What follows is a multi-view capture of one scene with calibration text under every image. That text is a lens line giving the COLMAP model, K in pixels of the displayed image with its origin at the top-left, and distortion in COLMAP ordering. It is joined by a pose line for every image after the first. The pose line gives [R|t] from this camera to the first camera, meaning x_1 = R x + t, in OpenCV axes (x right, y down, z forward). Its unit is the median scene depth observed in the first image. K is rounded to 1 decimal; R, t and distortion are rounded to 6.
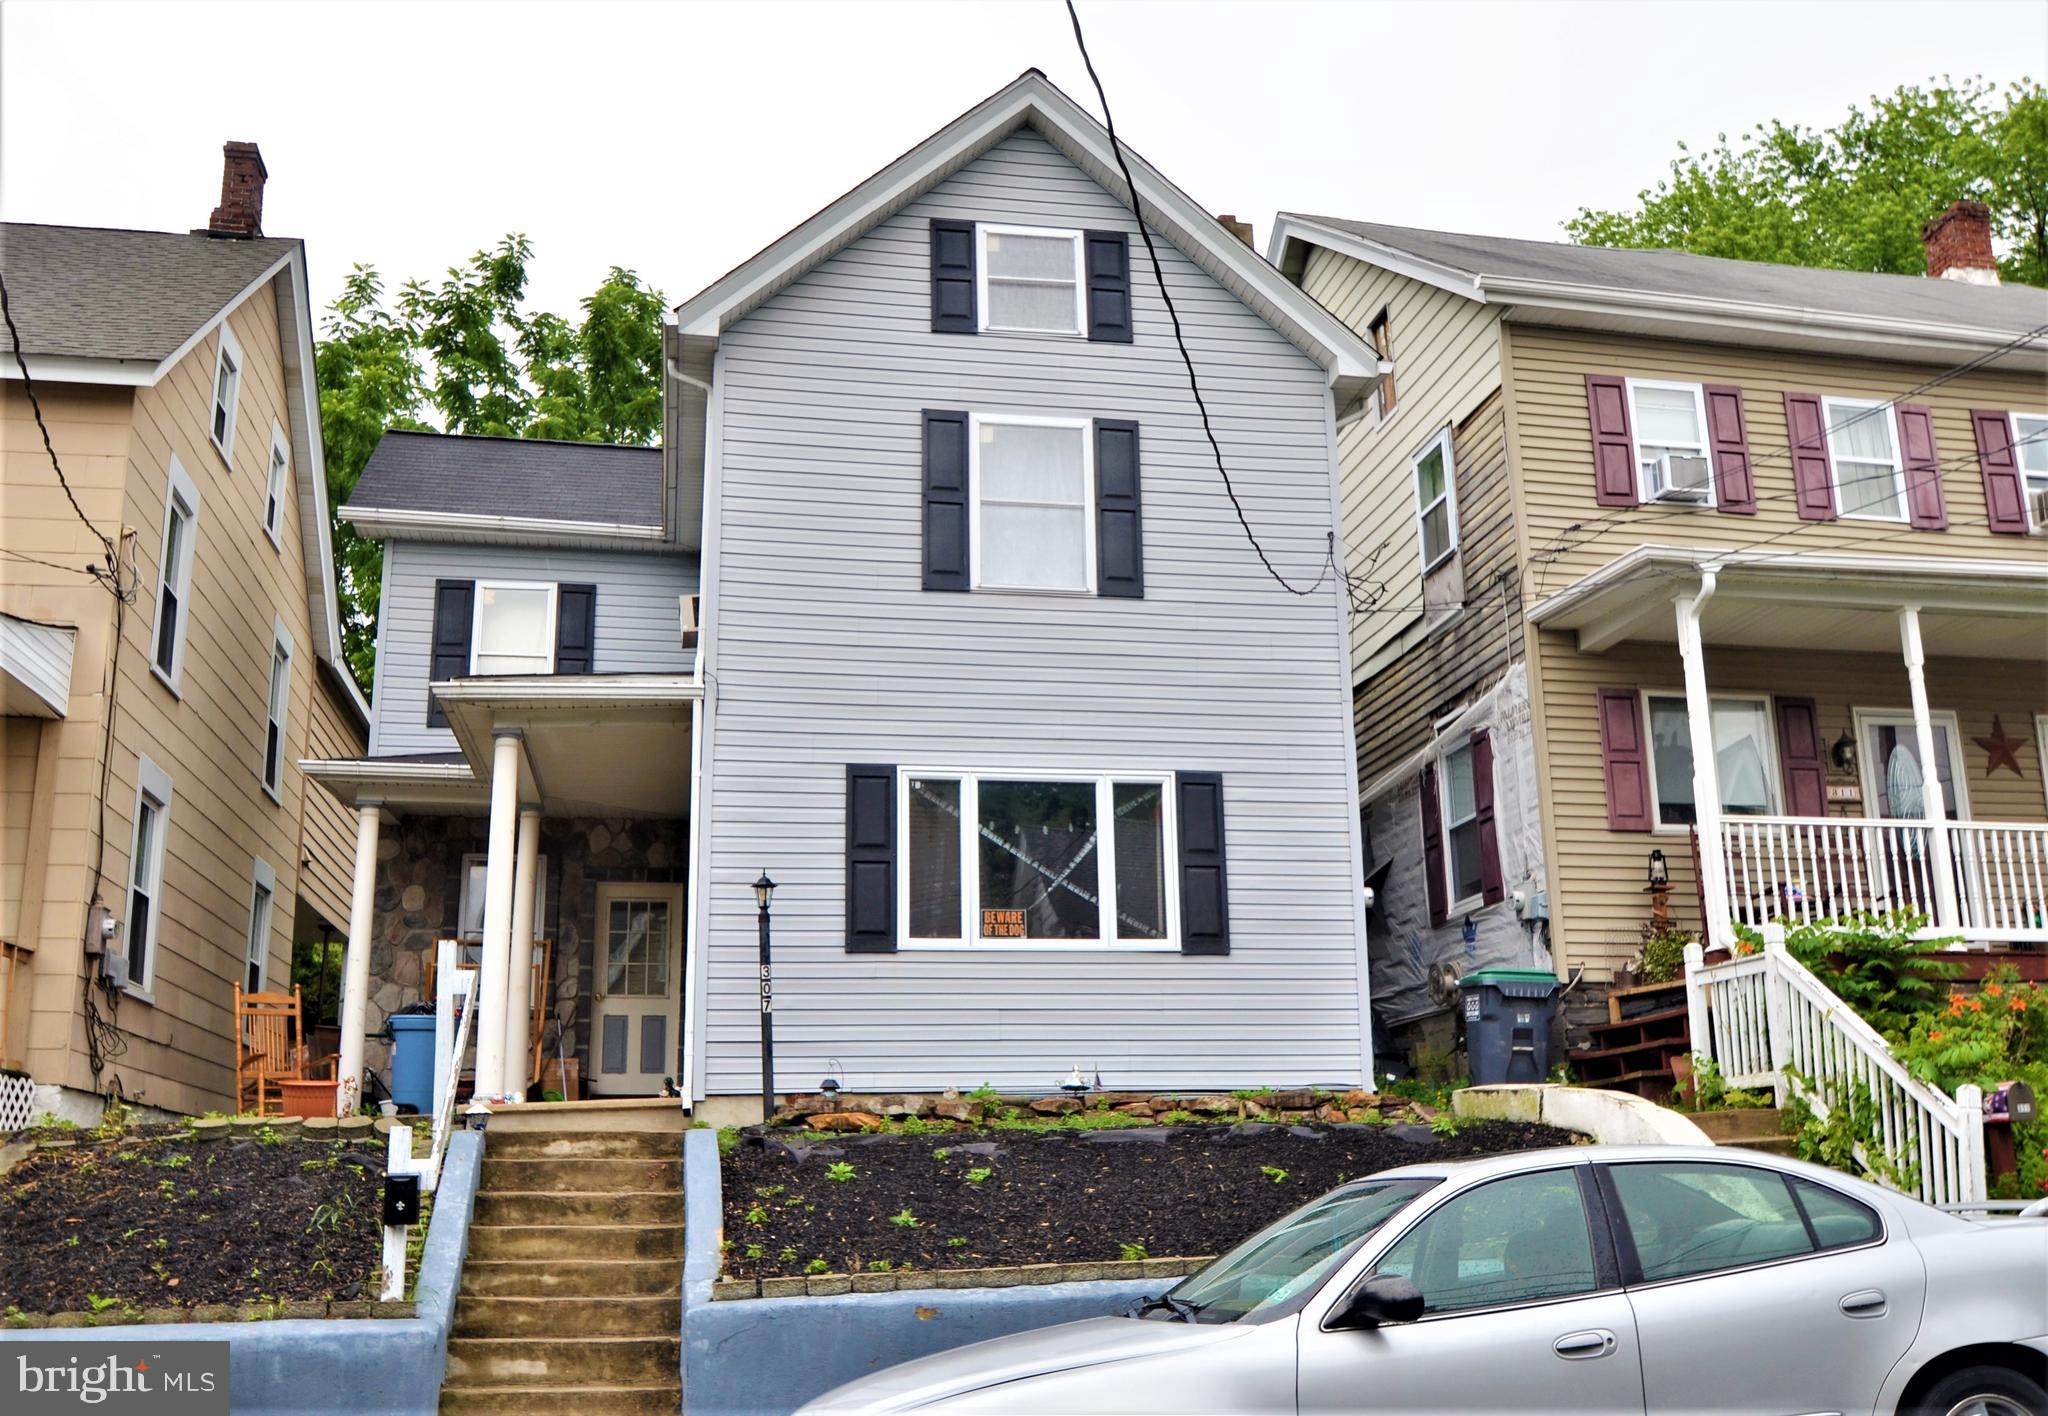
lens RADIAL K [[2013.0, 0, 1024.7], [0, 2013.0, 686.6], [0, 0, 1]] dist [-0.047429, -0.001208]
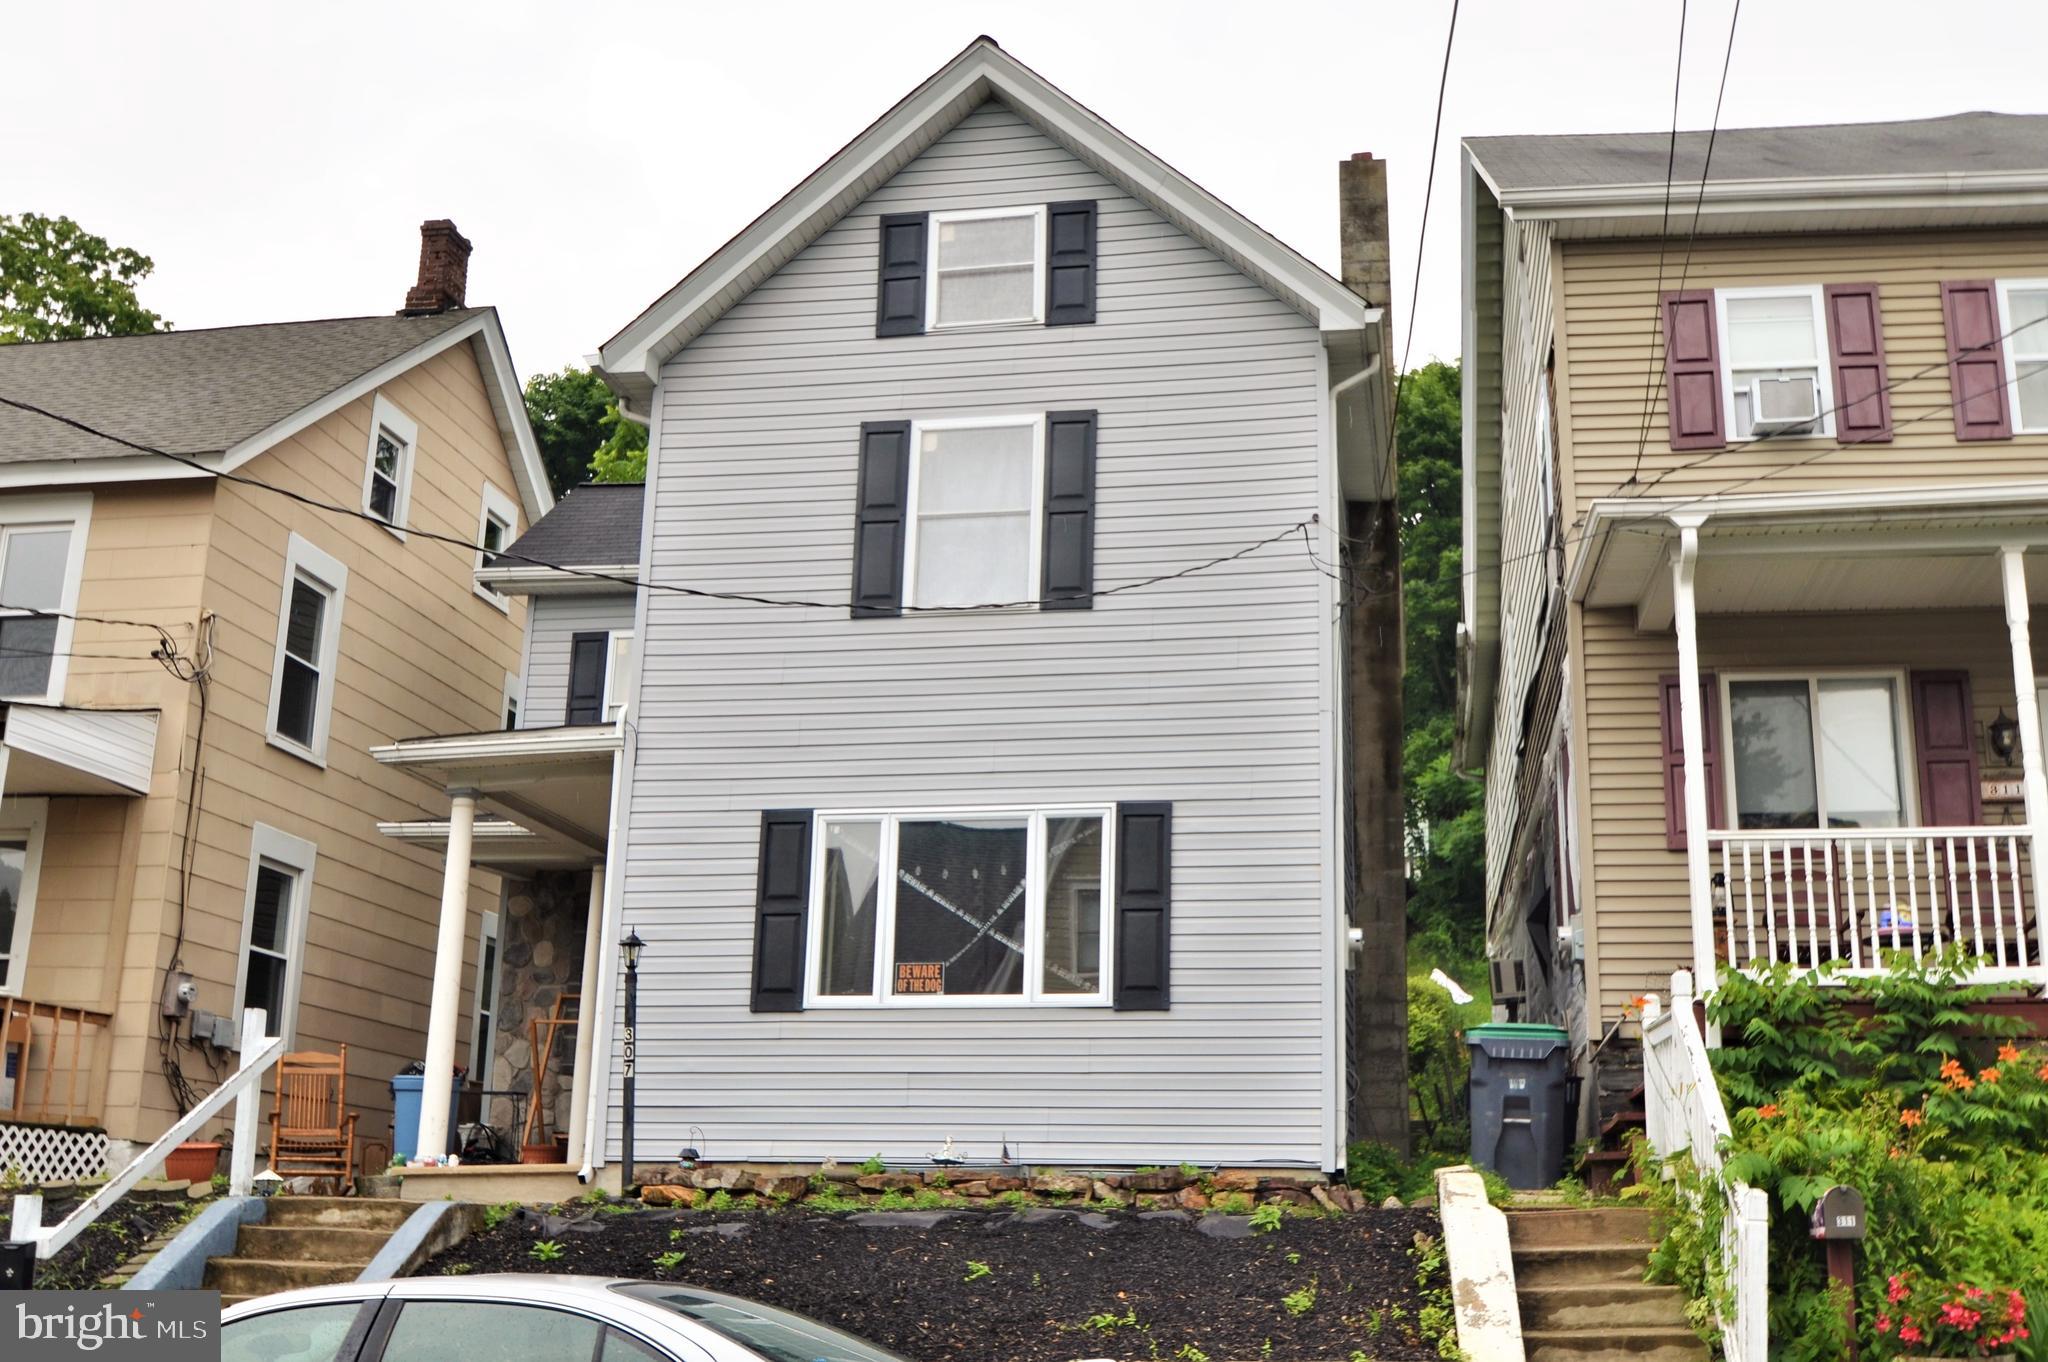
lens RADIAL K [[2145.7, 0, 1024.0], [0, 2145.7, 681.0], [0, 0, 1]] dist [-0.058780, 0.015534]
pose [[0.933946, -0.062065, -0.351983, 0.363196], [0.059901, 0.998059, -0.017047, 0.002430], [0.352358, -0.005163, 0.935851, 0.101018]]
